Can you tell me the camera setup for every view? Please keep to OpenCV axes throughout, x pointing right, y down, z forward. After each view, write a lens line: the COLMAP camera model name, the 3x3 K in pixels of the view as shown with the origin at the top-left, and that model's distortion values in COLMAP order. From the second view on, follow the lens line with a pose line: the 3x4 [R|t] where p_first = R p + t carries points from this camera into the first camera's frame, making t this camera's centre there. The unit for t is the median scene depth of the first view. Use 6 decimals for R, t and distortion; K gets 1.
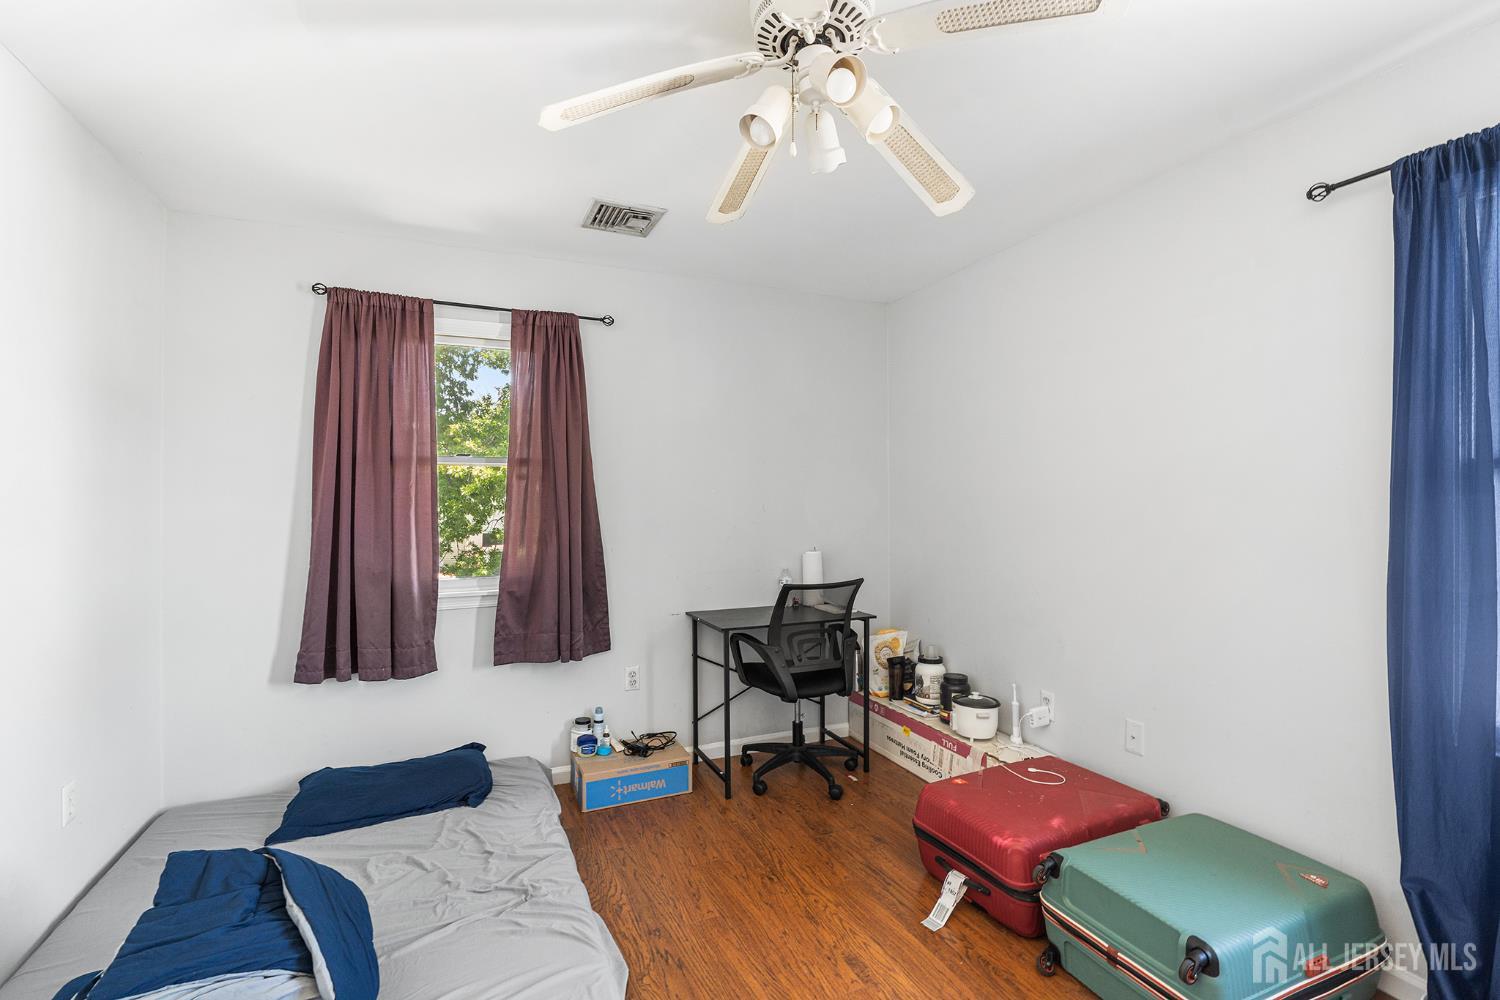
lens RADIAL K [[678.4, 0, 744.9], [0, 678.4, 480.5], [0, 0, 1]] dist [-0.003277, 0.000307]
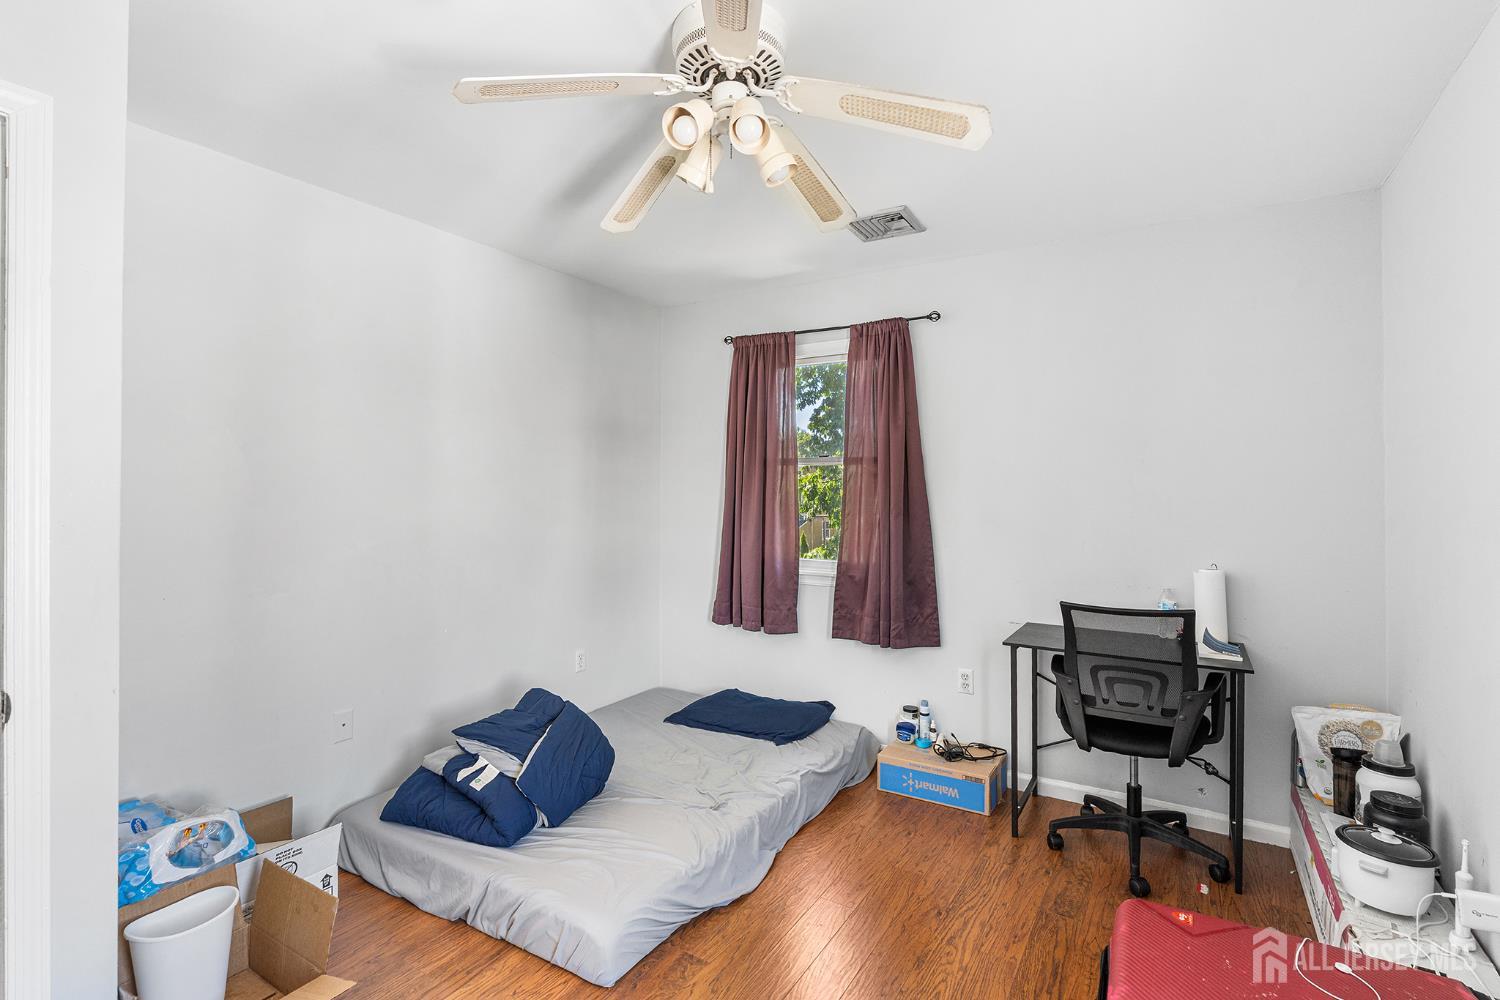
lens RADIAL K [[678.4, 0, 744.9], [0, 678.4, 480.5], [0, 0, 1]] dist [-0.003277, 0.000307]
pose [[0.586053, -0.005954, -0.810251, 0.476302], [0.010408, 0.999946, 0.000180, 0.003203], [0.810206, -0.008538, 0.586083, 0.201772]]
